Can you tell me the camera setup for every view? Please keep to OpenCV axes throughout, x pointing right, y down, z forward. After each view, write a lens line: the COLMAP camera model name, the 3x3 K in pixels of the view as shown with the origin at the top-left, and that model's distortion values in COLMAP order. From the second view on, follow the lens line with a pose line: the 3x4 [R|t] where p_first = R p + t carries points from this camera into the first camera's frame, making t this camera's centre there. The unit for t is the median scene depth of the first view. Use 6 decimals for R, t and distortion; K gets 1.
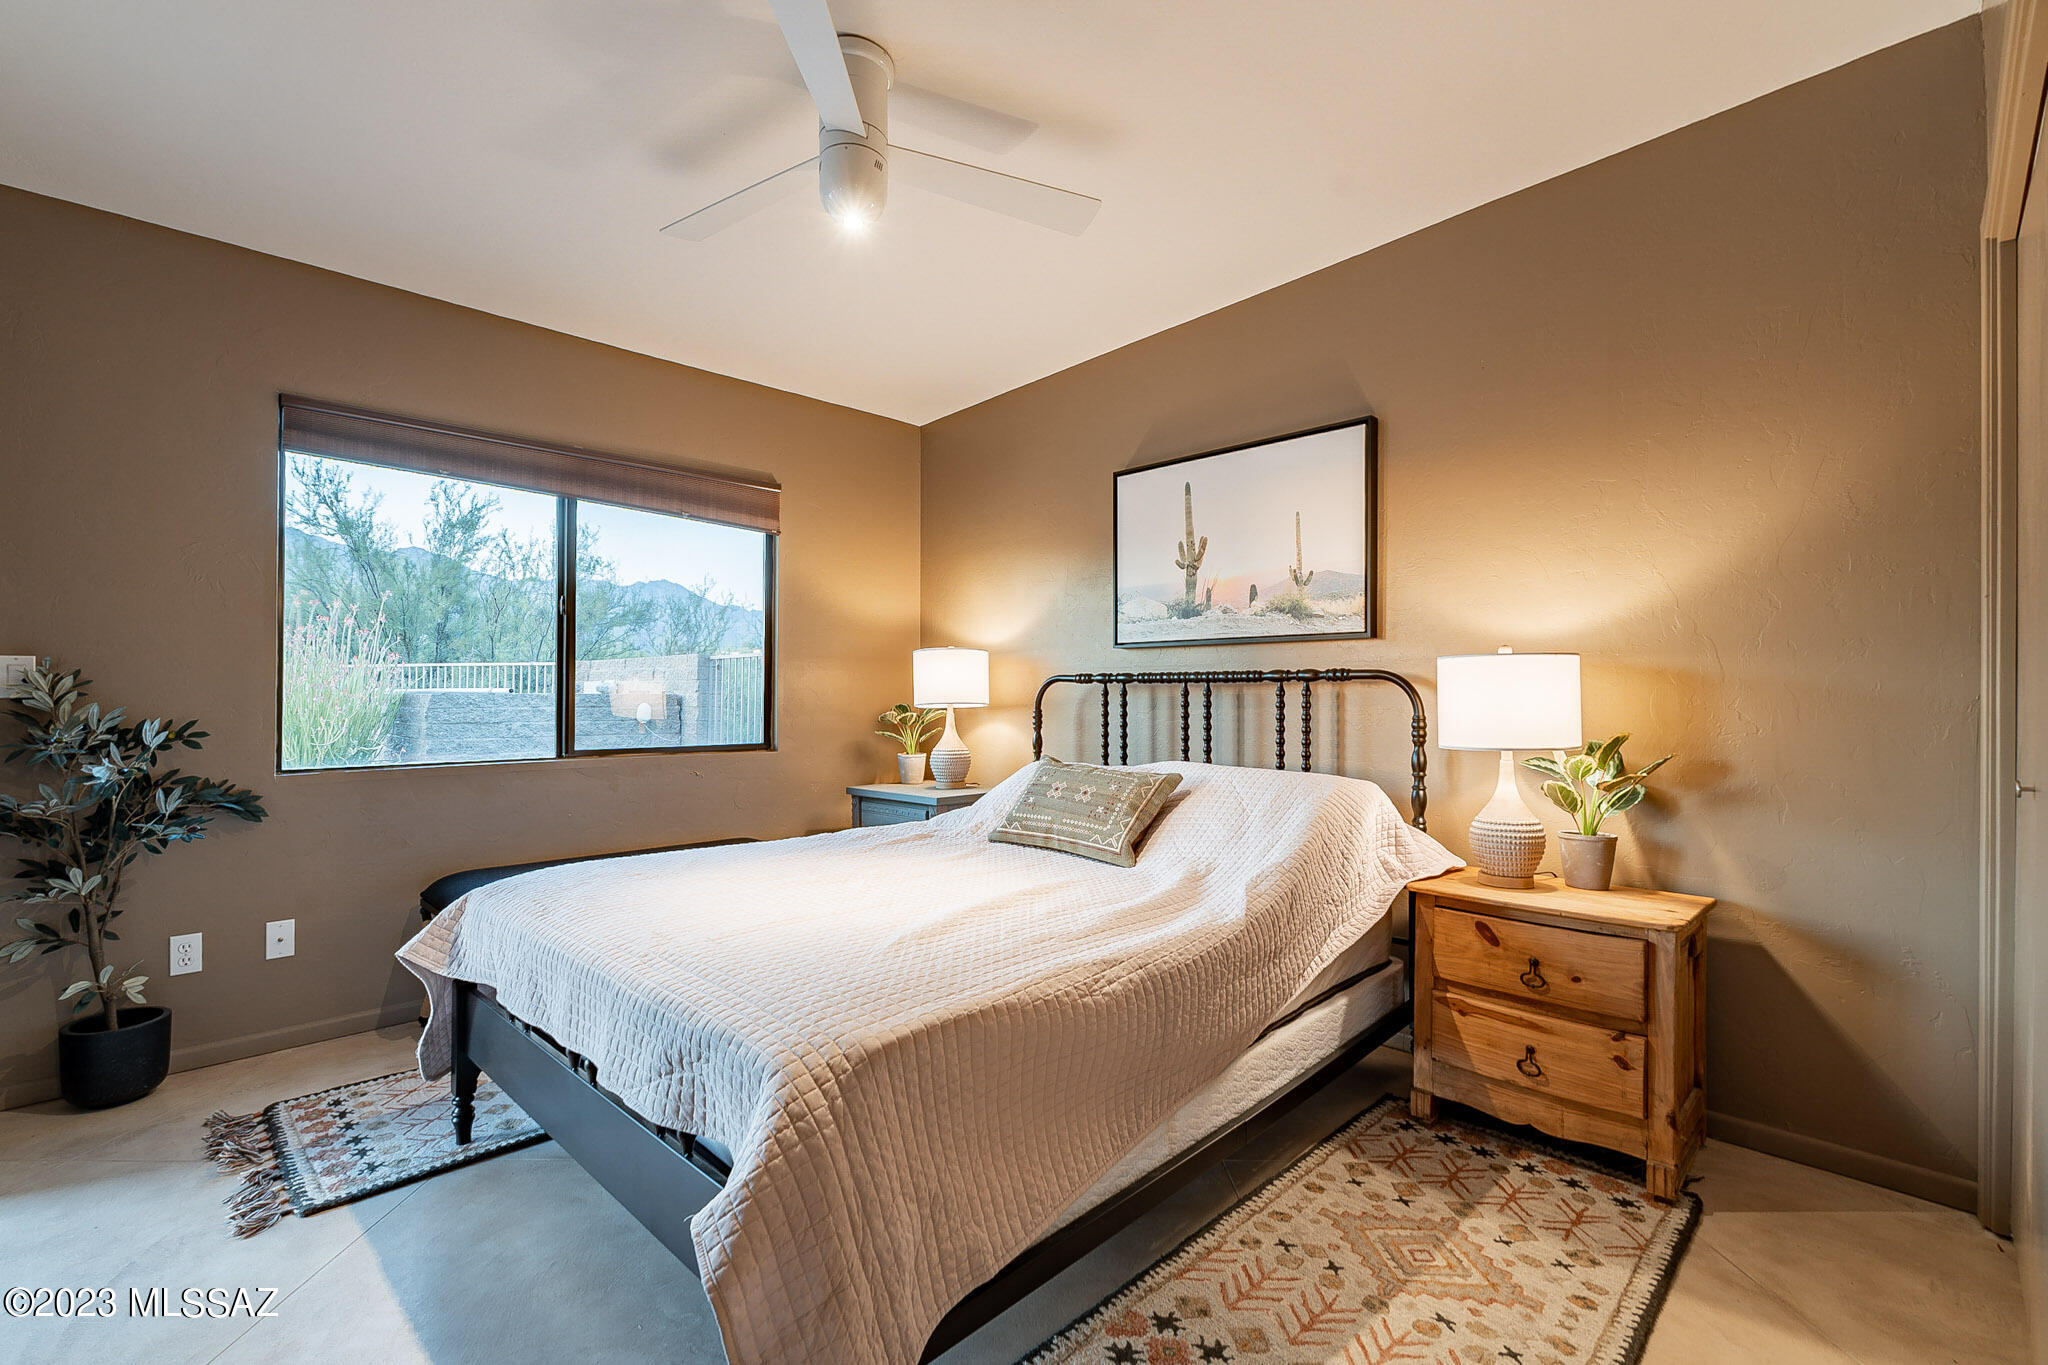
lens RADIAL K [[918.4, 0, 1028.8], [0, 918.4, 689.9], [0, 0, 1]] dist [-0.007989, 0.000114]
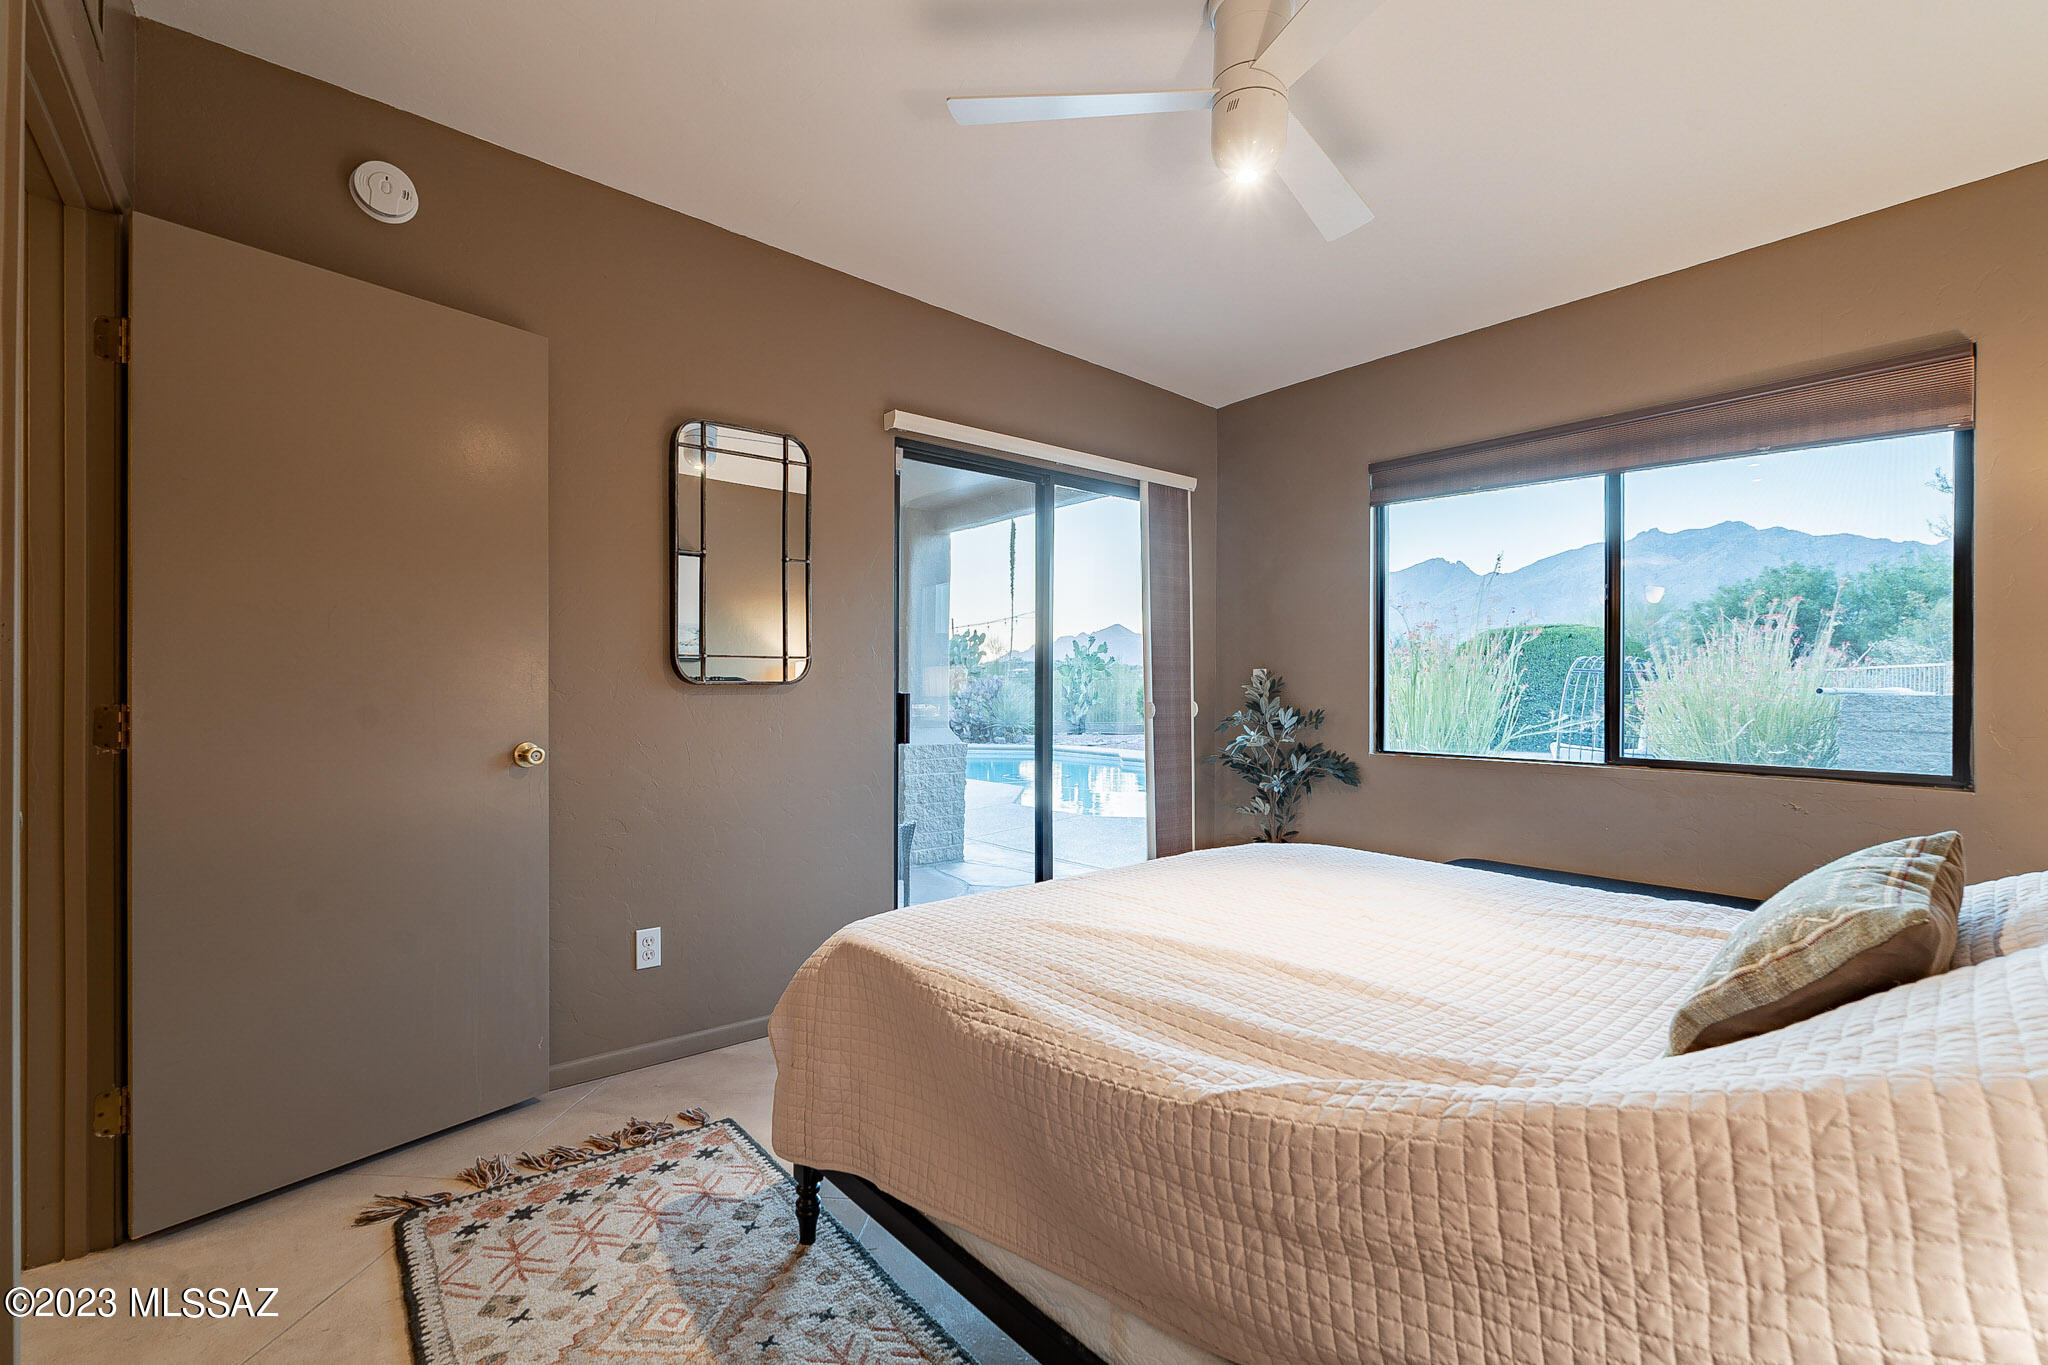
lens RADIAL K [[918.4, 0, 1028.8], [0, 918.4, 689.9], [0, 0, 1]] dist [-0.007989, 0.000114]
pose [[-0.116421, -0.001436, -0.993199, 0.448471], [-0.002454, 0.999996, -0.001158, 0.003519], [0.993197, 0.002302, -0.116424, 0.542395]]
